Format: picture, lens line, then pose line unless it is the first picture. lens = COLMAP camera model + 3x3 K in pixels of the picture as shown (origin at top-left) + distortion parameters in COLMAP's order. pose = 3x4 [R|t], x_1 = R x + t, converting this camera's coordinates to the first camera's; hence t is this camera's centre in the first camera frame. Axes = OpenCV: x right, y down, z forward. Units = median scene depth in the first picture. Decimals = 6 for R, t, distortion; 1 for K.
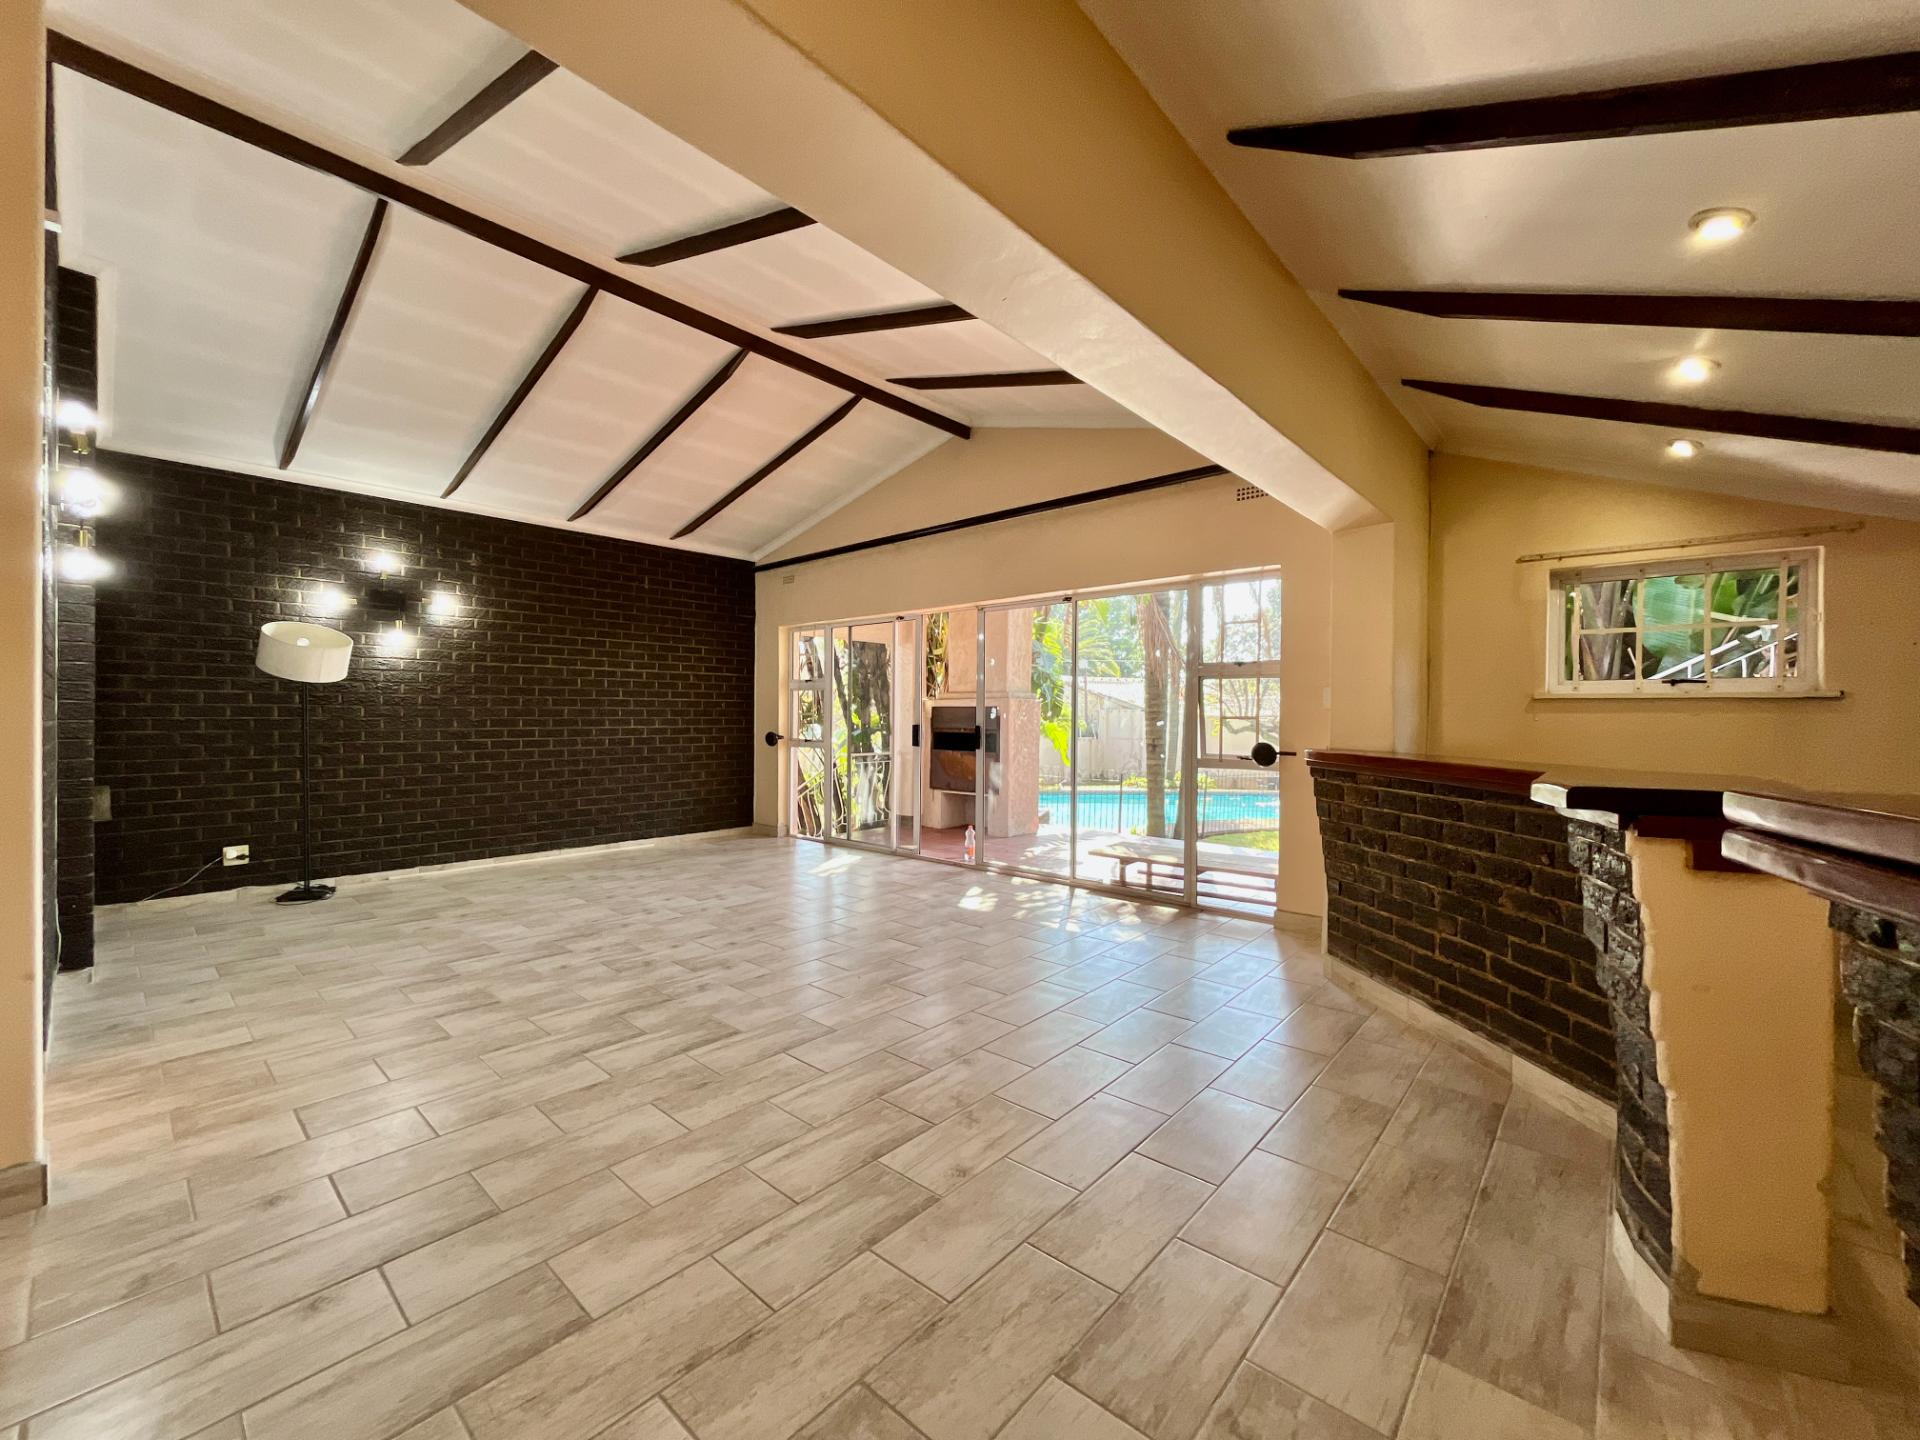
lens RADIAL K [[776.7, 0, 956.4], [0, 776.7, 719.5], [0, 0, 1]] dist [-0.004779, -0.000737]
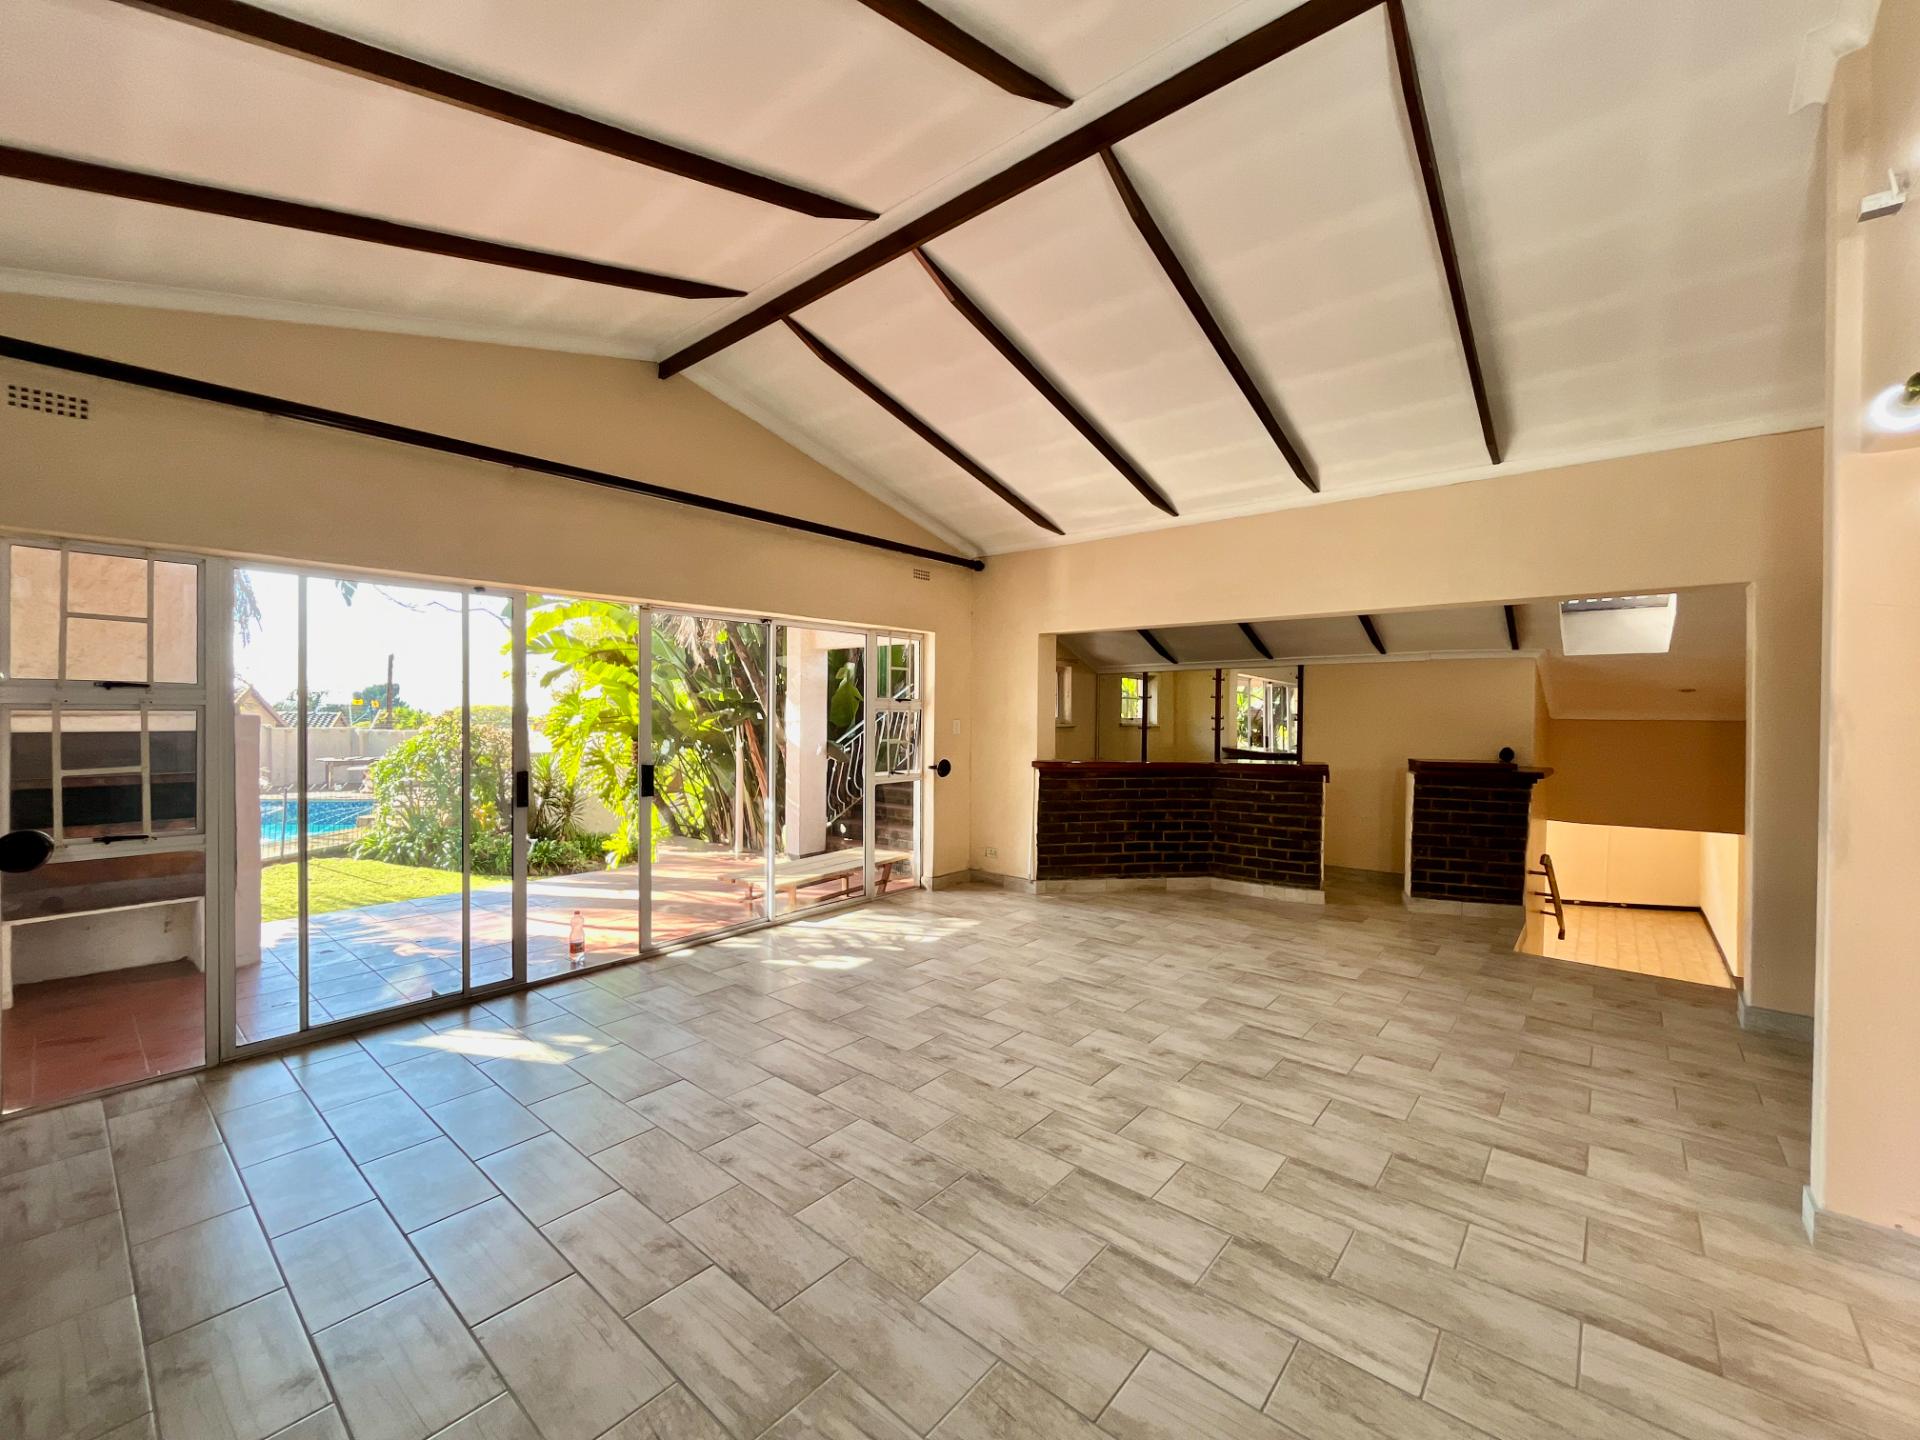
lens RADIAL K [[776.7, 0, 956.6], [0, 776.7, 718.3], [0, 0, 1]] dist [-0.004779, -0.000737]
pose [[-0.022341, -0.012646, 0.999670, -1.457768], [0.000143, 0.999920, 0.012652, -0.093439], [-0.999750, 0.000425, -0.022337, 1.457348]]
